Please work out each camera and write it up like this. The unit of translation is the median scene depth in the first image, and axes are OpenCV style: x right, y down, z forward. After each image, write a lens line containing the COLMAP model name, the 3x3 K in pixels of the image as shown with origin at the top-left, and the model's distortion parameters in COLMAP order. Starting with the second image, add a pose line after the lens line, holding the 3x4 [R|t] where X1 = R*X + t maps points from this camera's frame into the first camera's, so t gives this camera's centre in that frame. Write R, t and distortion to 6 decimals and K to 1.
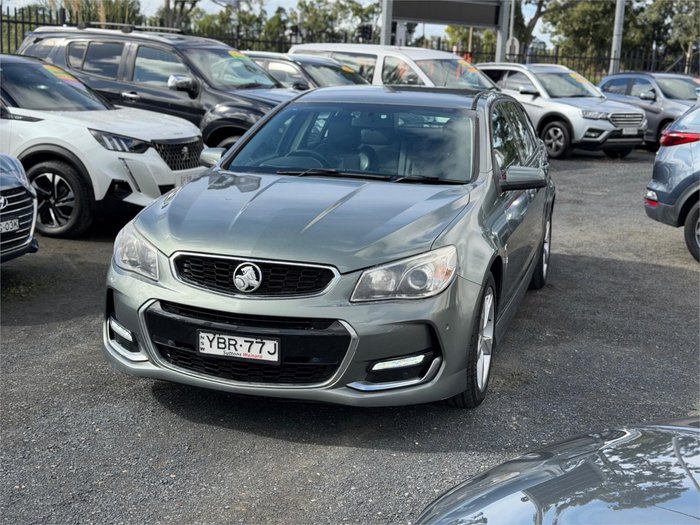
lens RADIAL K [[966.5, 0, 351.3], [0, 966.5, 259.7], [0, 0, 1]] dist [0.106914, 0.000000]
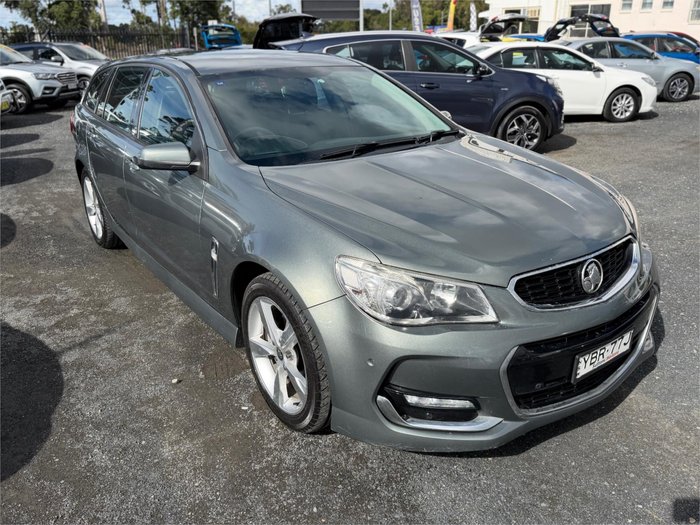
lens RADIAL K [[567.3, 0, 346.8], [0, 567.3, 261.0], [0, 0, 1]] dist [0.025825, -0.023338]
pose [[0.618755, -0.332314, 0.711835, -0.595707], [0.199013, 0.942872, 0.267182, -0.172315], [-0.759958, -0.023656, 0.649542, 0.831495]]
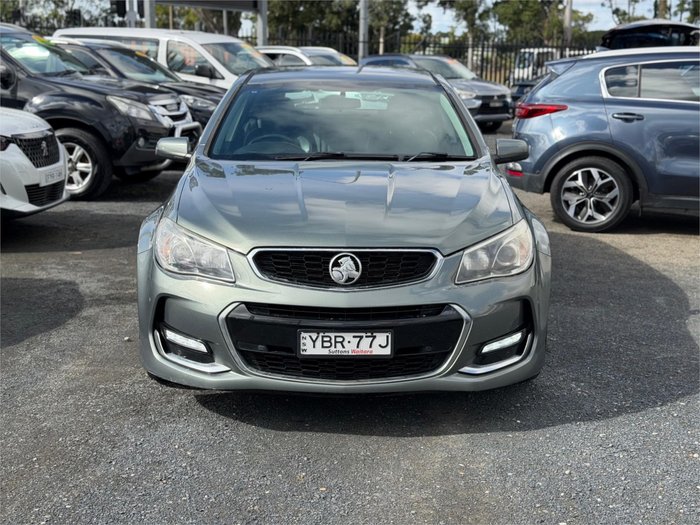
lens RADIAL K [[966.5, 0, 345.7], [0, 966.5, 259.2], [0, 0, 1]] dist [0.106914, 0.000000]
pose [[0.956080, -0.085400, 0.280389, -0.365528], [0.081847, 0.996347, 0.024380, -0.013501], [-0.281447, -0.000360, 0.959577, 0.105043]]
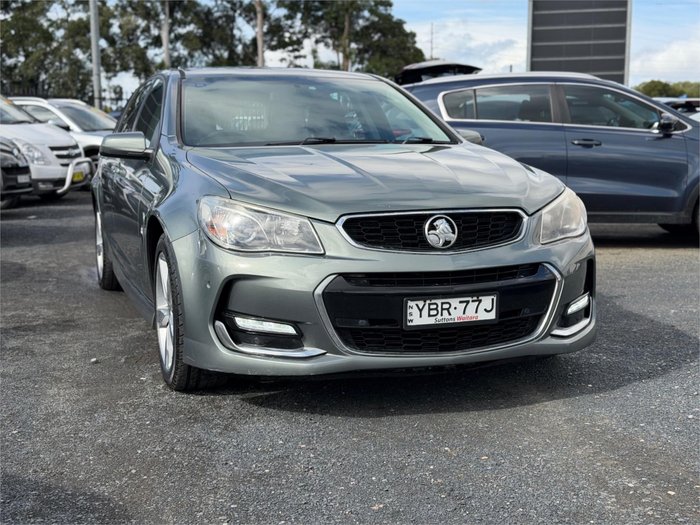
lens RADIAL K [[969.1, 0, 351.9], [0, 969.1, 265.5], [0, 0, 1]] dist [0.117652, 0.000000]
pose [[0.817074, -0.120198, 0.563864, -0.667225], [0.149008, 0.988823, -0.005135, 0.040608], [-0.556944, 0.088216, 0.825852, 0.321884]]
